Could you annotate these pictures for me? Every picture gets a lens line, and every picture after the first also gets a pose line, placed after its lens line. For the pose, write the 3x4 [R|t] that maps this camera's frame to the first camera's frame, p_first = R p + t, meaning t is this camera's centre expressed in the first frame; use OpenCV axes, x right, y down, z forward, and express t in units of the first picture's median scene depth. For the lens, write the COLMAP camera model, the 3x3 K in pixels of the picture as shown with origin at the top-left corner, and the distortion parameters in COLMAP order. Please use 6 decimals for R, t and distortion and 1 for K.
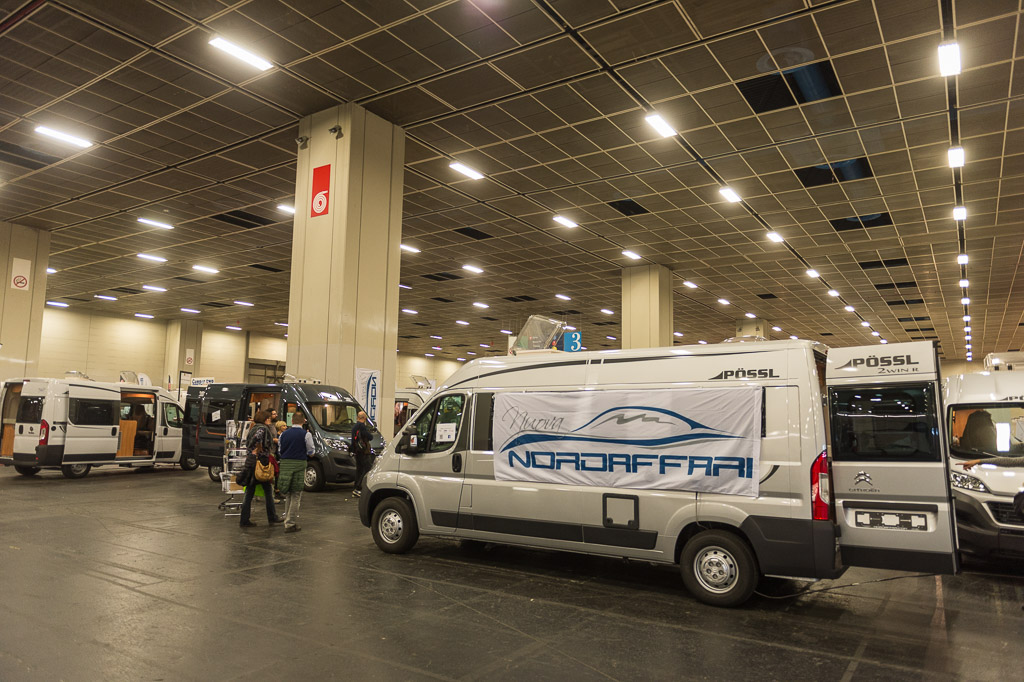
lens RADIAL K [[691.4, 0, 528.4], [0, 691.4, 332.9], [0, 0, 1]] dist [0.005501, 0.002727]
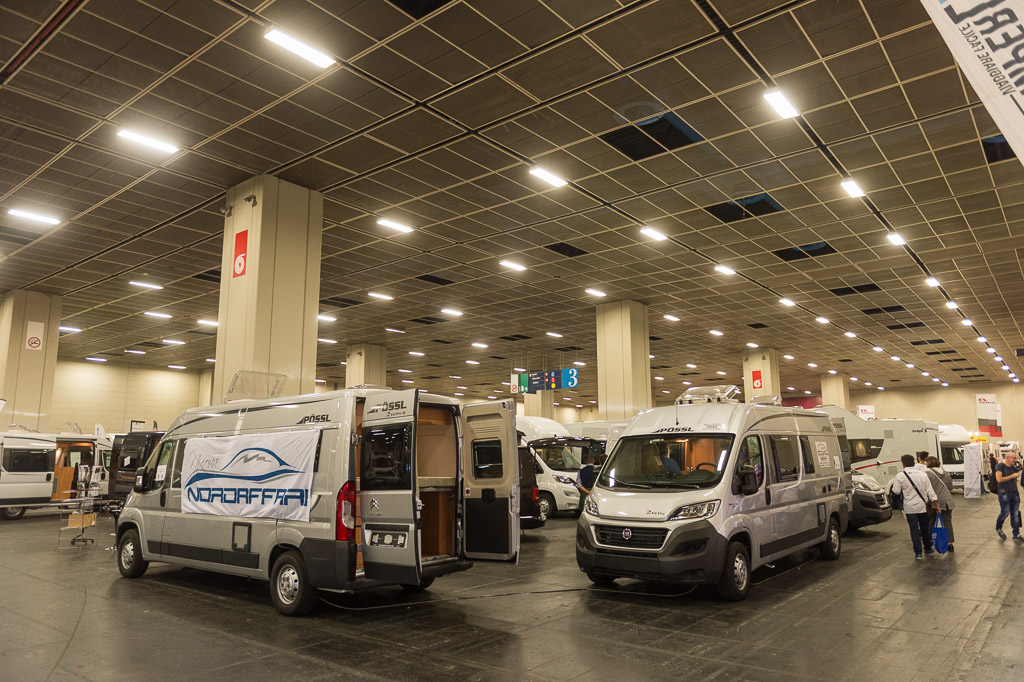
lens RADIAL K [[691.4, 0, 528.4], [0, 691.4, 332.9], [0, 0, 1]] dist [0.005501, 0.002727]
pose [[0.995208, -0.039845, -0.089295, 0.312709], [0.035227, 0.997988, -0.052713, -0.005321], [0.091216, 0.049315, 0.994609, -0.067077]]
